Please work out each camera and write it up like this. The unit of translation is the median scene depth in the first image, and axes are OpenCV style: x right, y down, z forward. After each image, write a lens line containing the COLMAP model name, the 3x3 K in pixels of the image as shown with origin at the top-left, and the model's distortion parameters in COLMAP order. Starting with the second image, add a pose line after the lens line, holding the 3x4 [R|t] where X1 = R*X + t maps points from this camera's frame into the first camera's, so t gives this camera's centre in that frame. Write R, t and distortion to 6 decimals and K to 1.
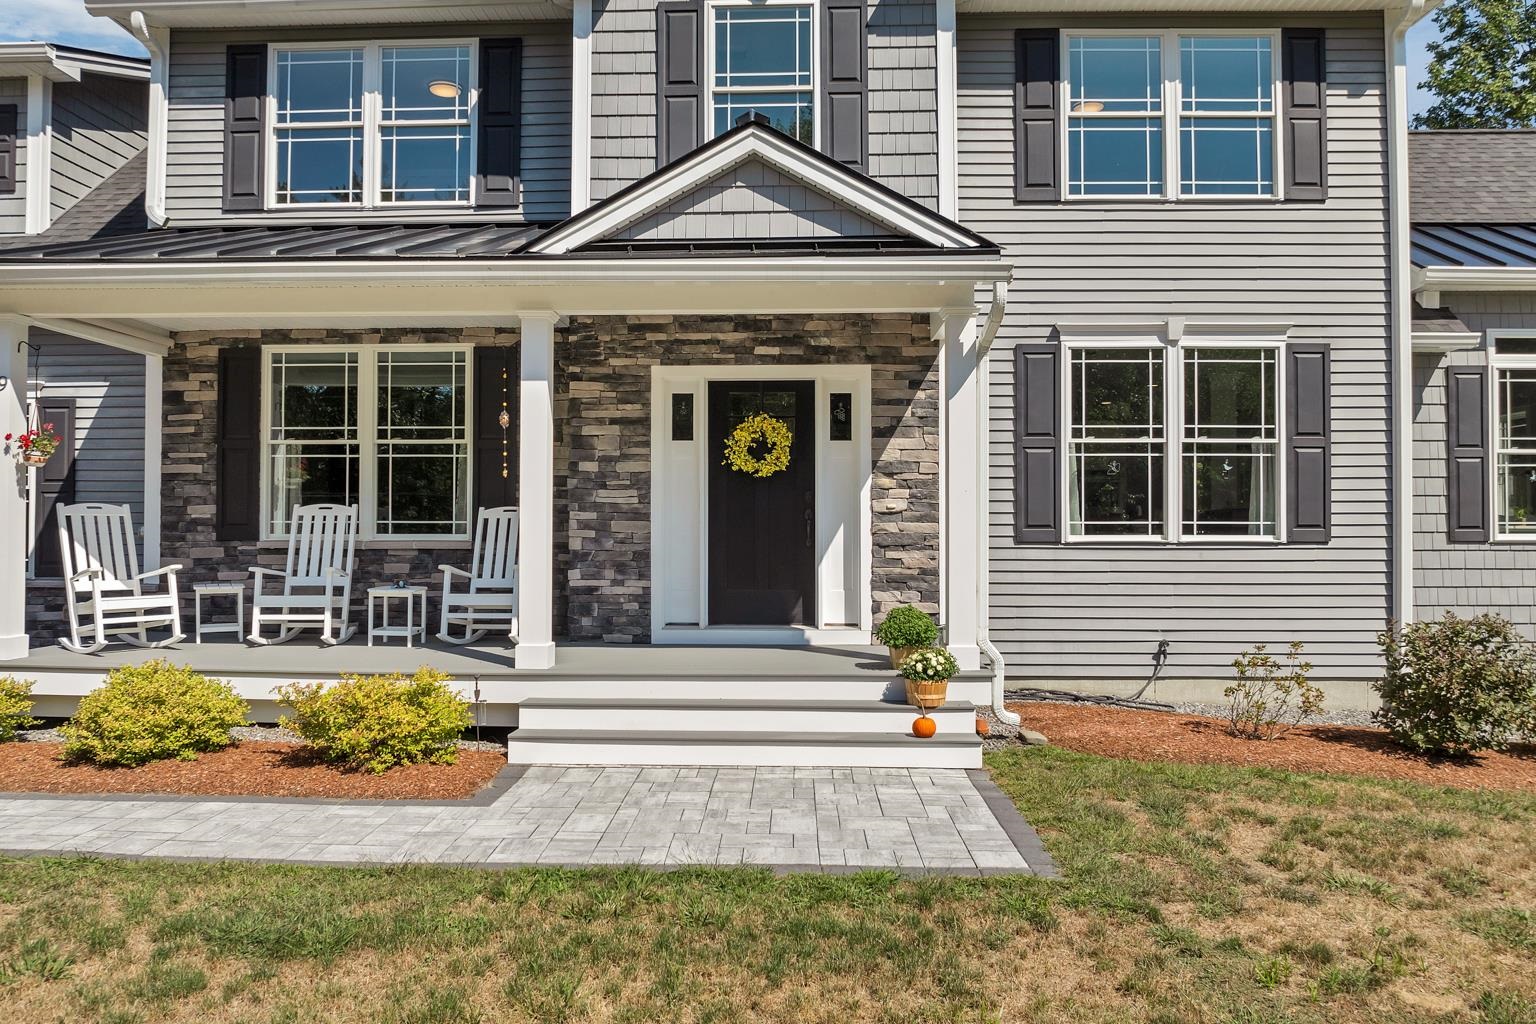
lens RADIAL K [[1111.9, 0, 768.0], [0, 1111.9, 512.0], [0, 0, 1]] dist [-0.015541, -0.042170]
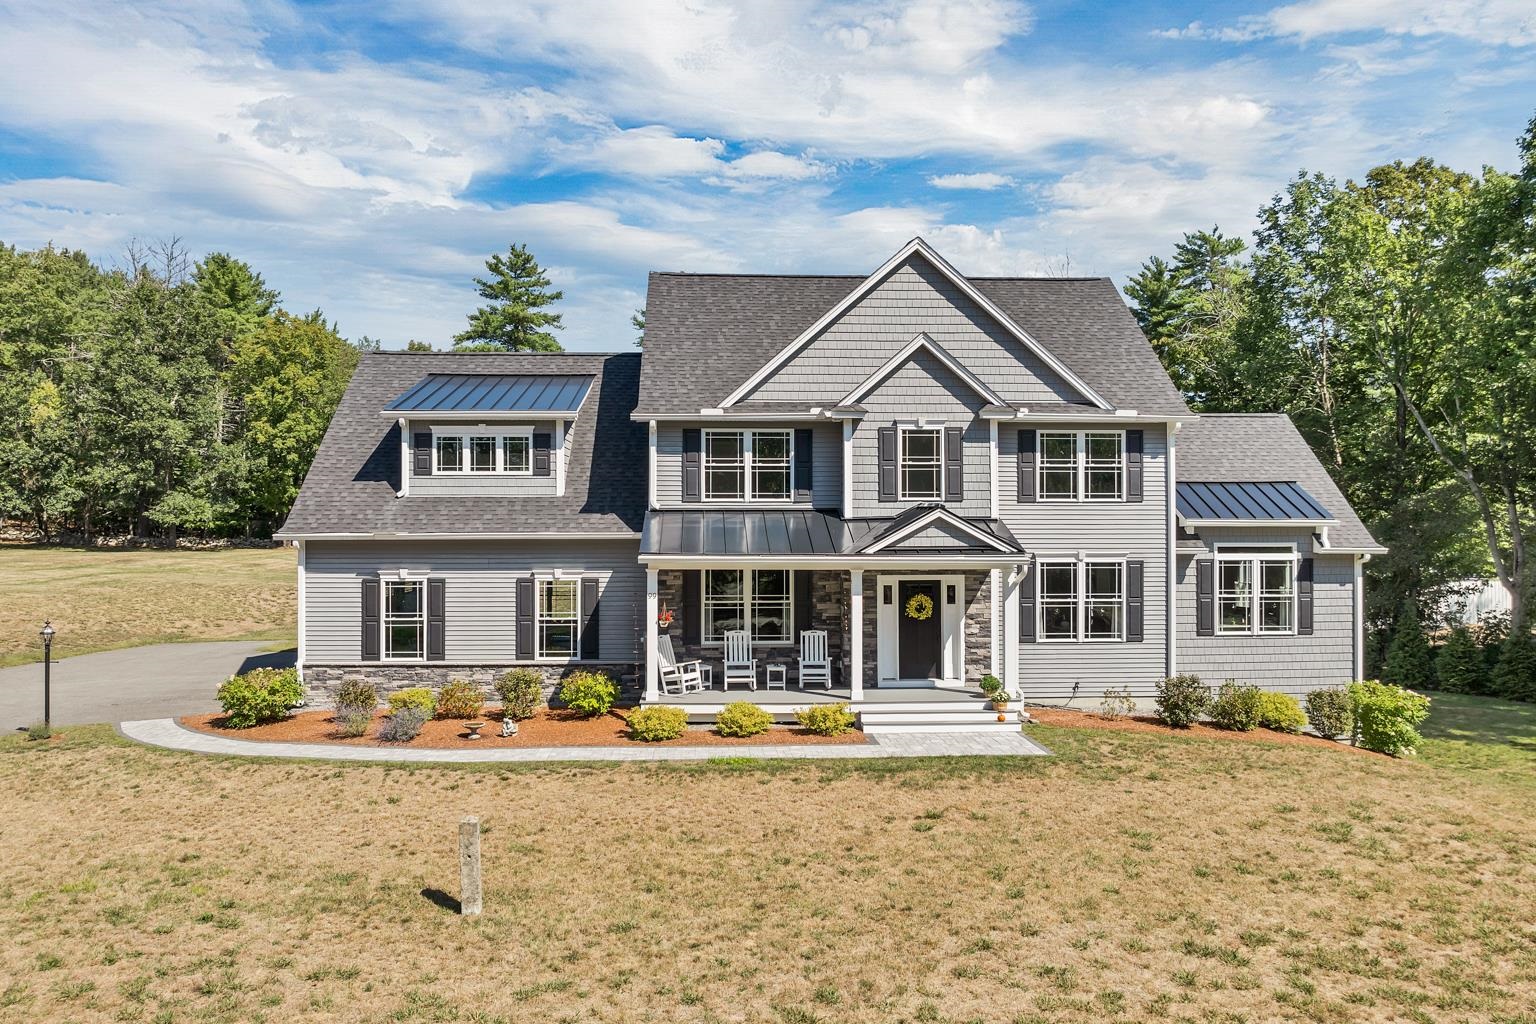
lens RADIAL K [[1111.9, 0, 768.0], [0, 1111.9, 512.0], [0, 0, 1]] dist [-0.015541, -0.042170]
pose [[0.996066, -0.001046, 0.088613, -0.557173], [0.000974, 0.999999, 0.000862, -0.270217], [-0.088613, -0.000772, 0.996066, -1.424166]]
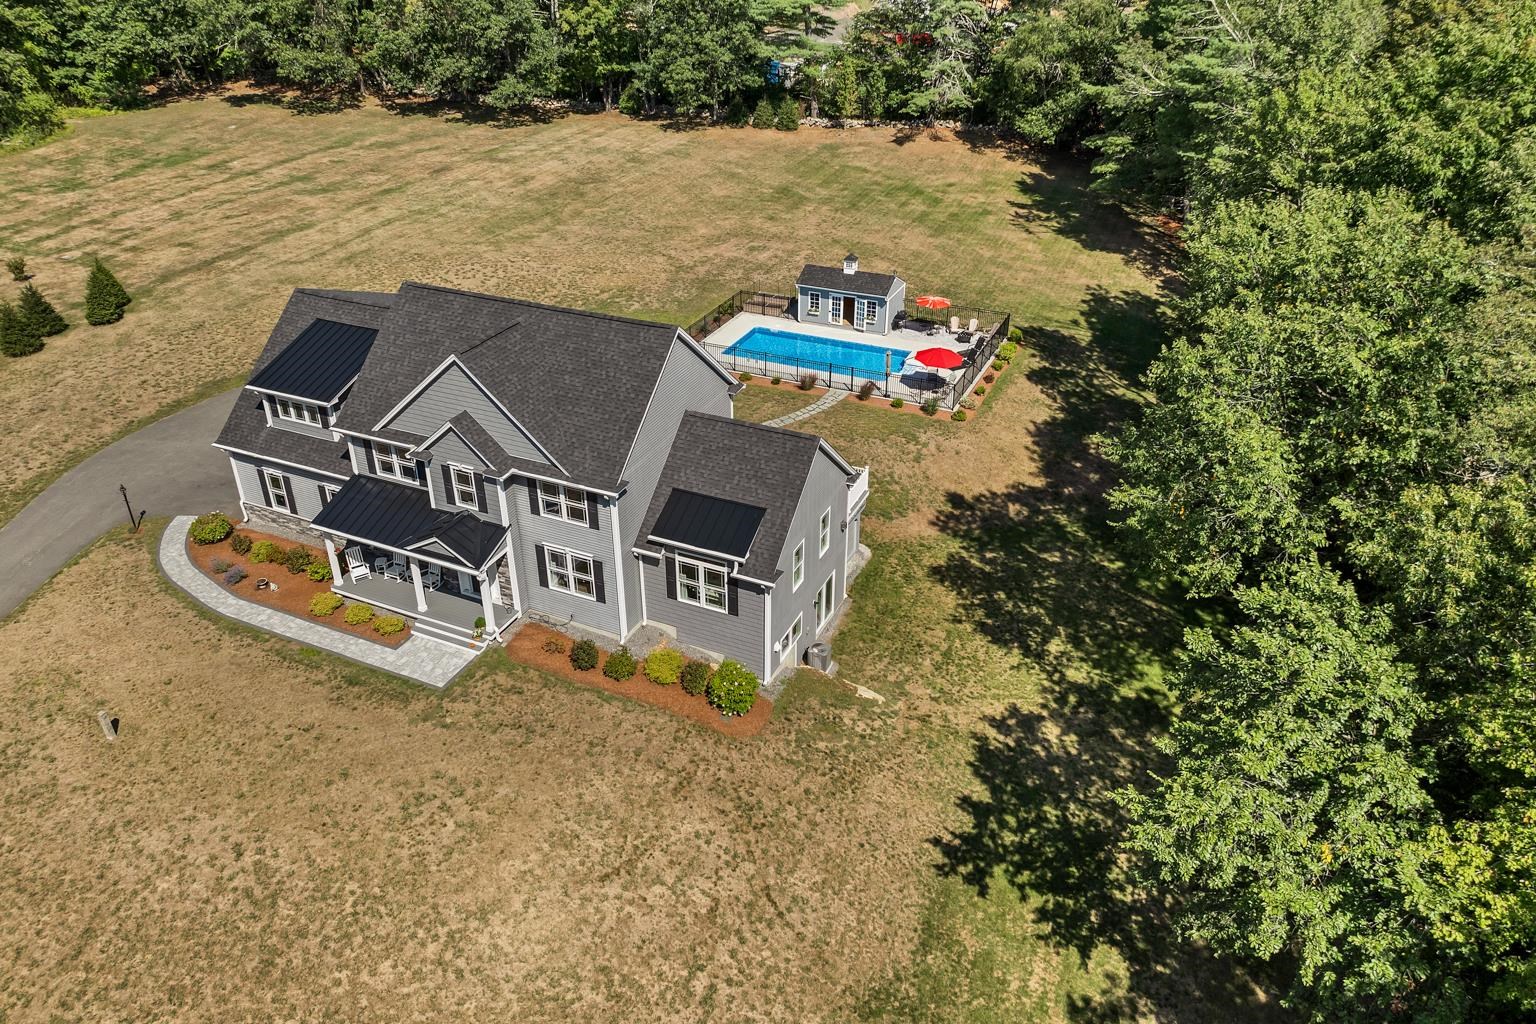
lens RADIAL K [[1111.9, 0, 768.0], [0, 1111.9, 512.0], [0, 0, 1]] dist [-0.015541, -0.042170]
pose [[0.925392, 0.189561, -0.328202, 2.364567], [0.004289, 0.860648, 0.509182, -2.356304], [0.378987, -0.472600, 0.795624, -1.863326]]
